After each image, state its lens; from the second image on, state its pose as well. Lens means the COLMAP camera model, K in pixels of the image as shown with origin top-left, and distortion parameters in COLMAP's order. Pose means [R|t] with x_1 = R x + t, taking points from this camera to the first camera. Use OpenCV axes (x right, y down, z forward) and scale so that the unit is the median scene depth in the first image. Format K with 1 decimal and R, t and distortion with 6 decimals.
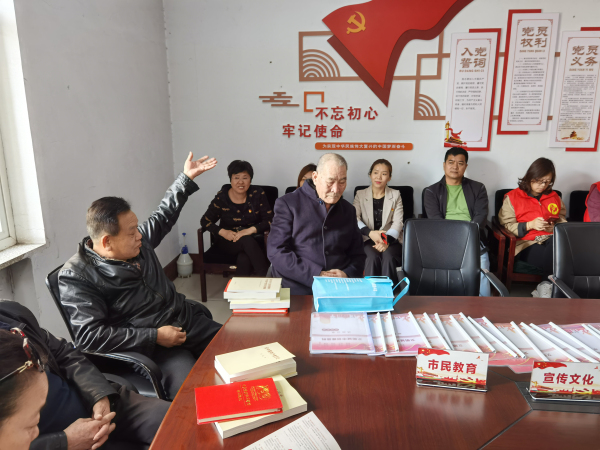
lens RADIAL K [[479.0, 0, 303.0], [0, 479.0, 226.1], [0, 0, 1]] dist [0.037899, -0.044568]
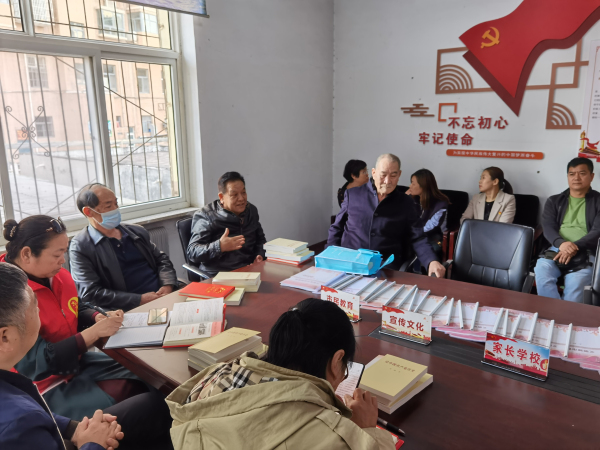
lens RADIAL K [[479.0, 0, 303.0], [0, 479.0, 226.1], [0, 0, 1]] dist [0.037899, -0.044568]
pose [[0.860102, 0.108760, -0.498393, 0.319951], [-0.118021, 0.992926, 0.013003, 0.023407], [0.496282, 0.047637, 0.866854, -0.100446]]
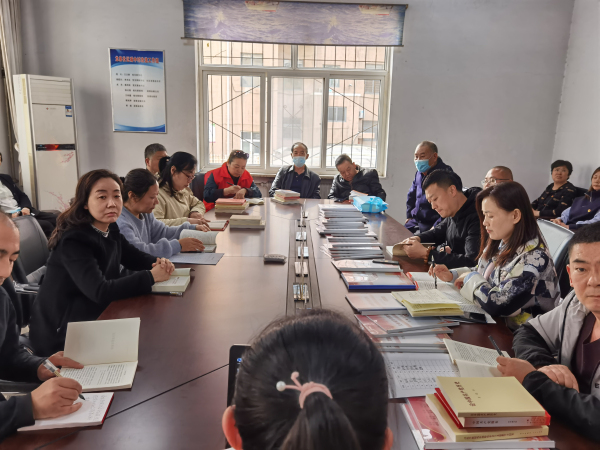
lens RADIAL K [[479.0, 0, 303.0], [0, 479.0, 226.1], [0, 0, 1]] dist [0.037899, -0.044568]
pose [[0.130596, 0.213941, -0.968077, 1.005270], [-0.269393, 0.947360, 0.173021, -0.022027], [0.954134, 0.238198, 0.181356, 0.190080]]
